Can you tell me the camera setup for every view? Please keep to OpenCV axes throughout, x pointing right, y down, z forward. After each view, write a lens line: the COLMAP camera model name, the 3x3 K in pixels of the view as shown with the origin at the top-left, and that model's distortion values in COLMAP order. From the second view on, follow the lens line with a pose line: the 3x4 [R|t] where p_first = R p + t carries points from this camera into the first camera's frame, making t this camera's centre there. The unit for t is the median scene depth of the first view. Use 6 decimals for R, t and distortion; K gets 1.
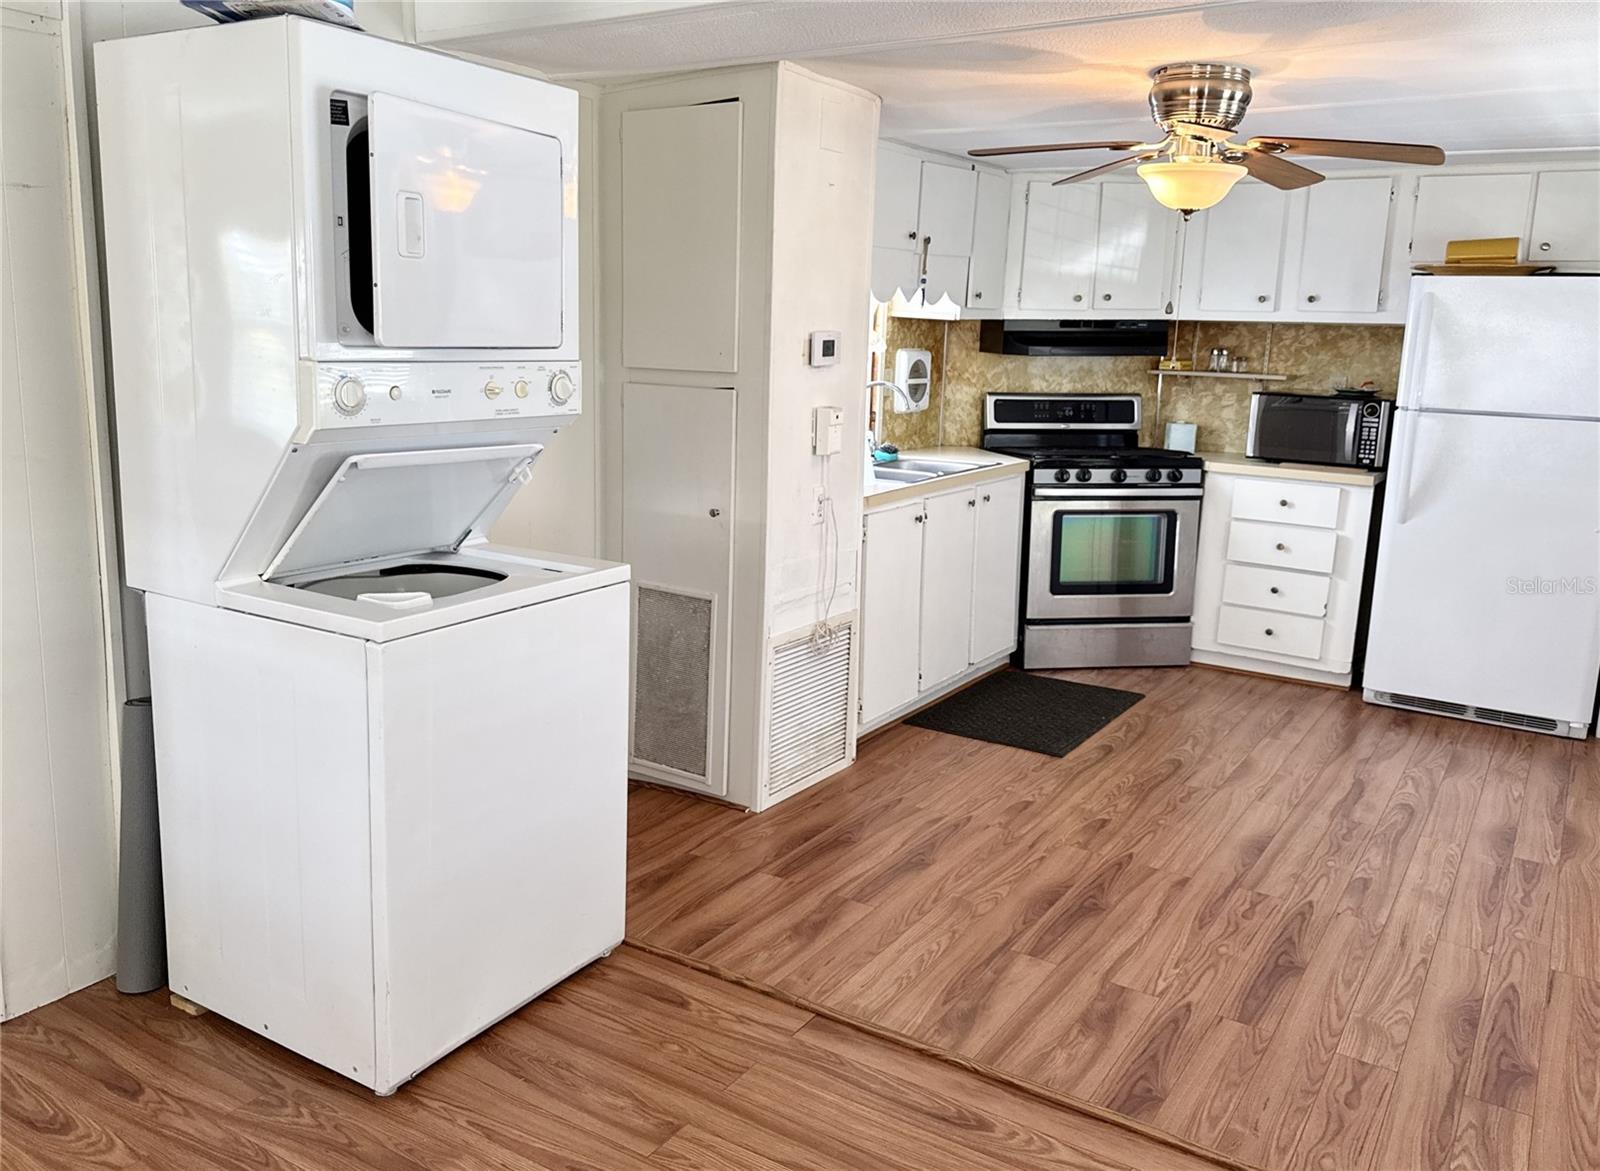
lens RADIAL K [[1292.8, 0, 725.0], [0, 1292.8, 564.0], [0, 0, 1]] dist [0.084336, -0.149972]
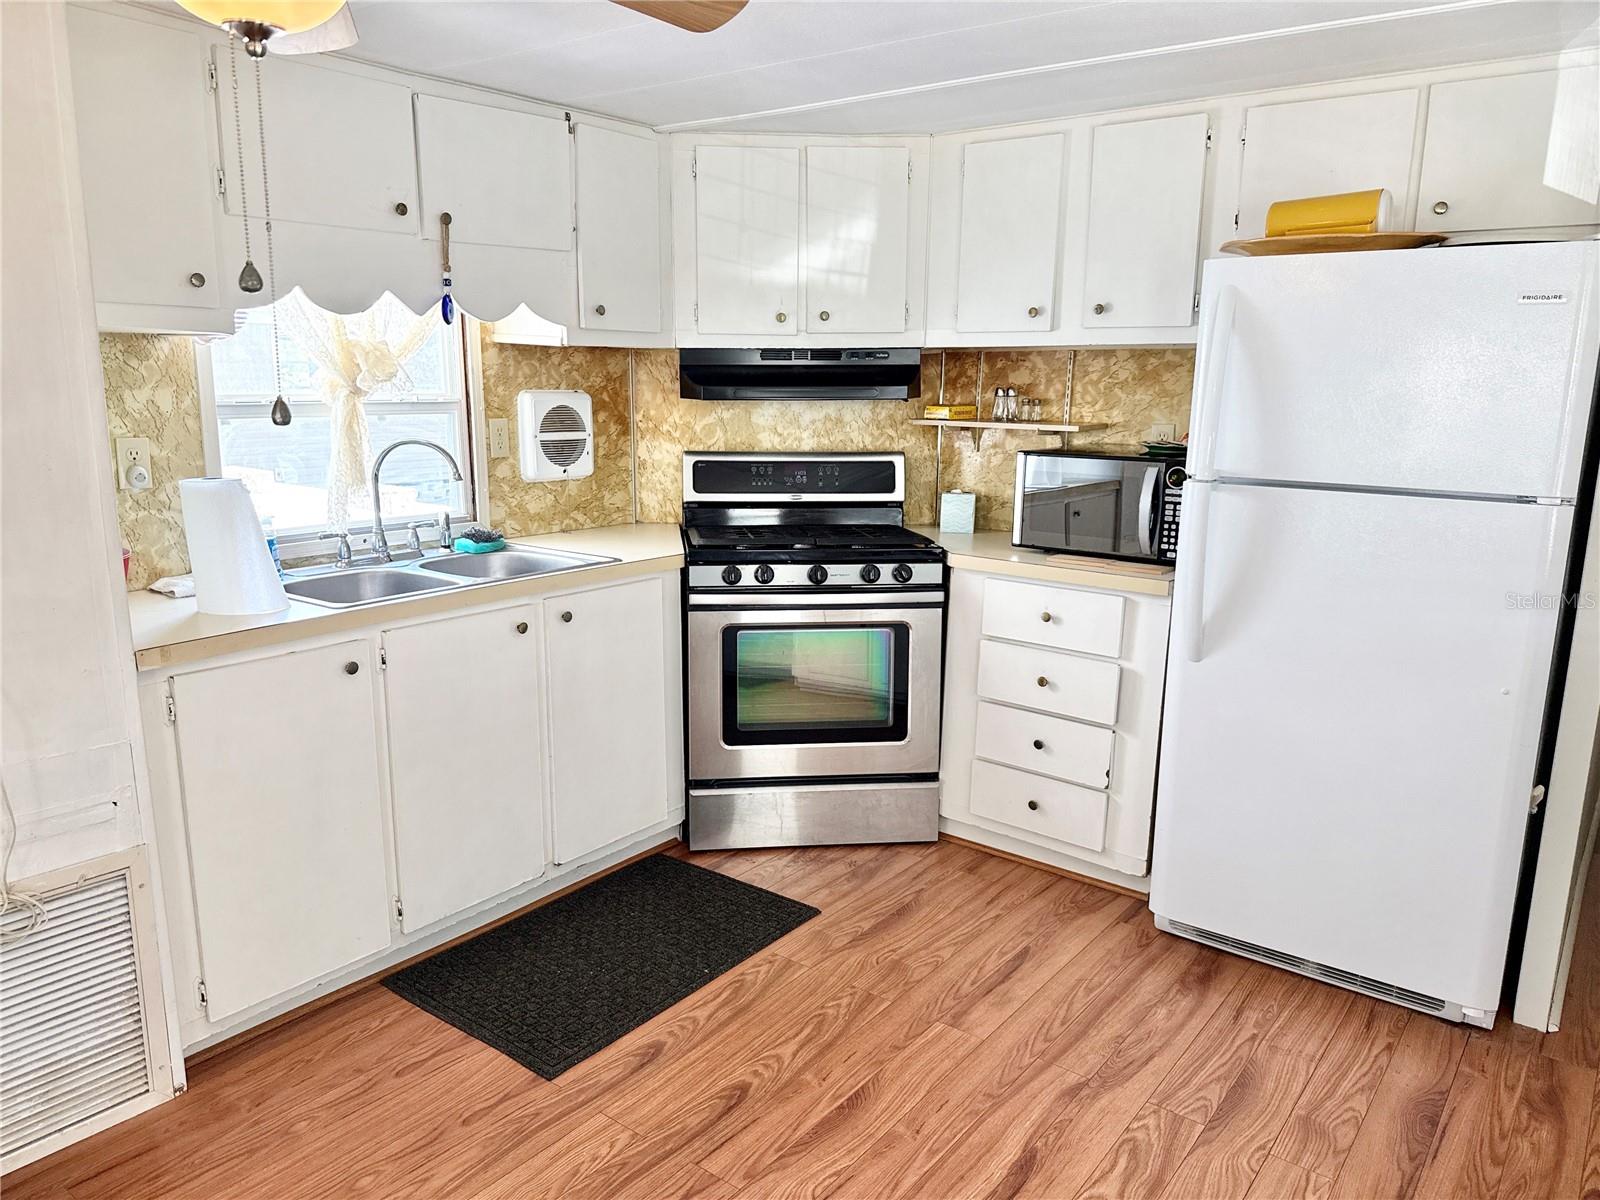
lens RADIAL K [[1123.1, 0, 803.3], [0, 1123.1, 609.5], [0, 0, 1]] dist [0.124646, -0.189643]
pose [[0.998317, 0.000156, -0.058000, 0.326293], [0.000935, 0.999823, 0.018796, -0.059682], [0.057992, -0.018818, 0.998140, 0.401858]]
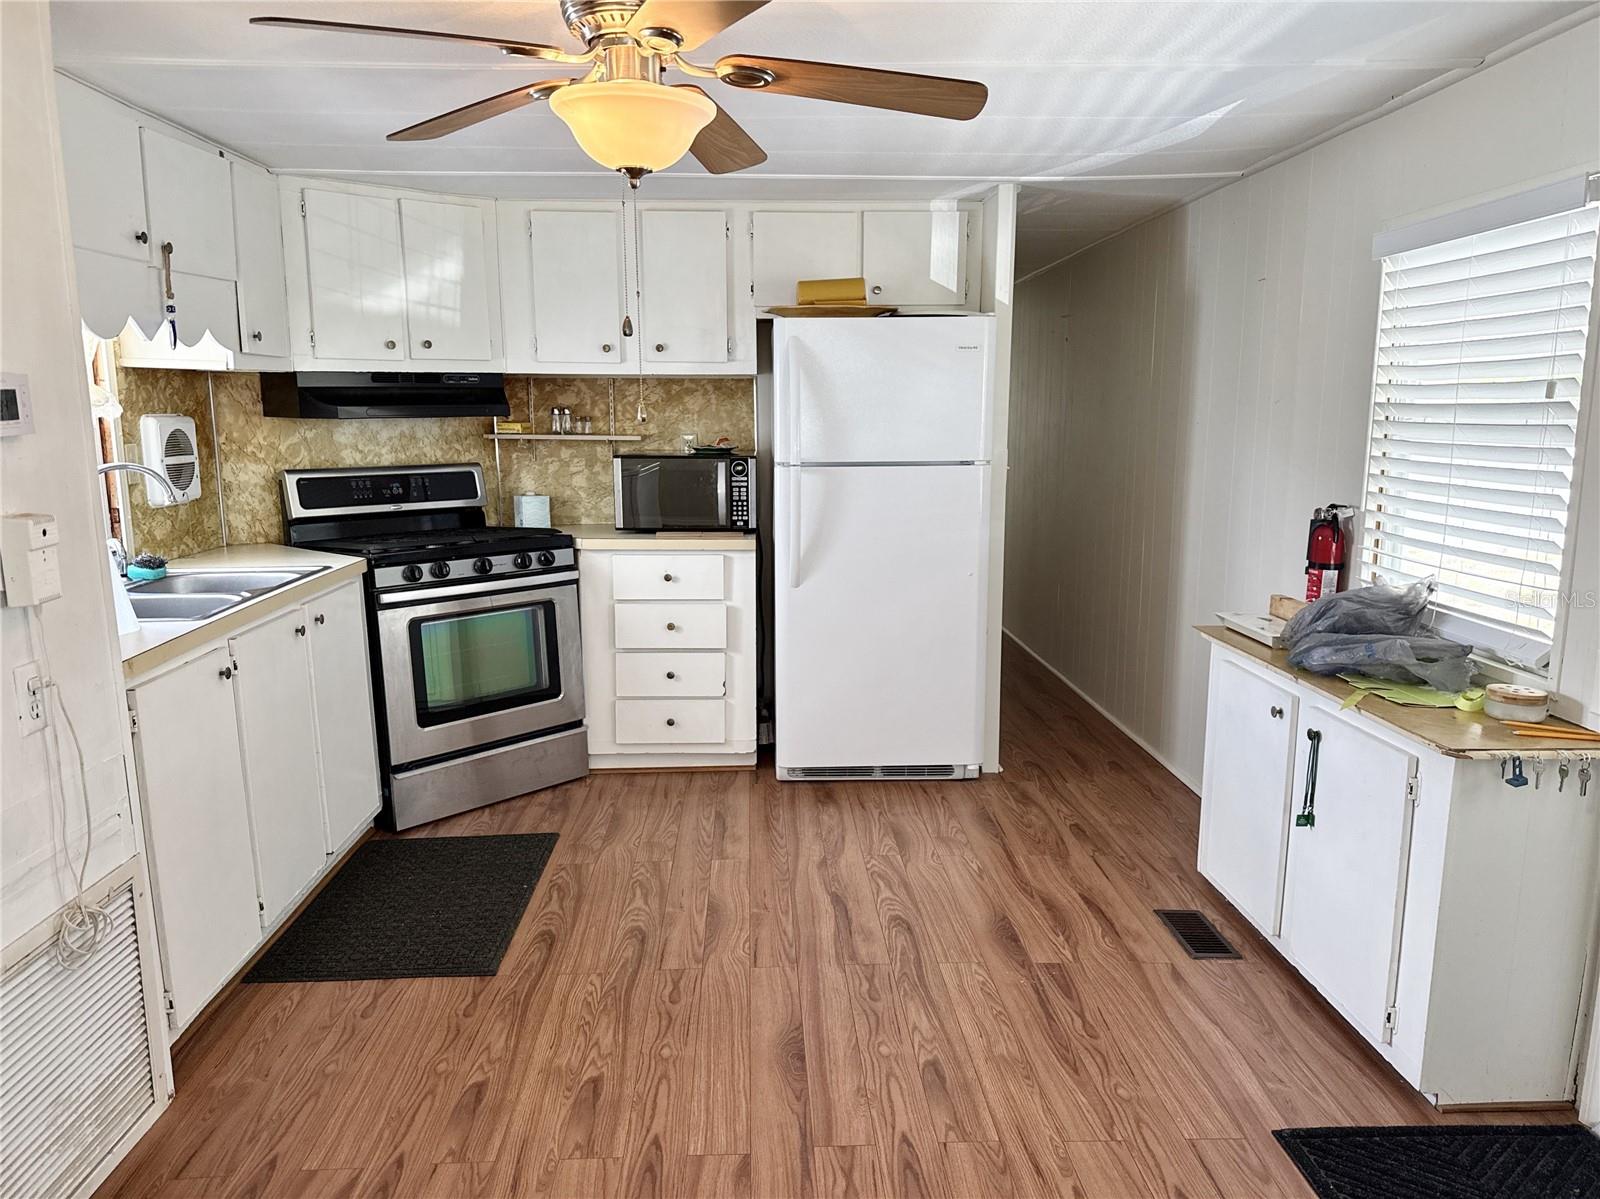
lens RADIAL K [[1139.9, 0, 800.4], [0, 1139.9, 618.0], [0, 0, 1]] dist [0.125736, -0.214448]
pose [[0.796020, -0.134292, 0.590185, 0.035293], [0.132955, 0.990056, 0.045955, -0.041937], [-0.590487, 0.041887, 0.805959, 0.310560]]
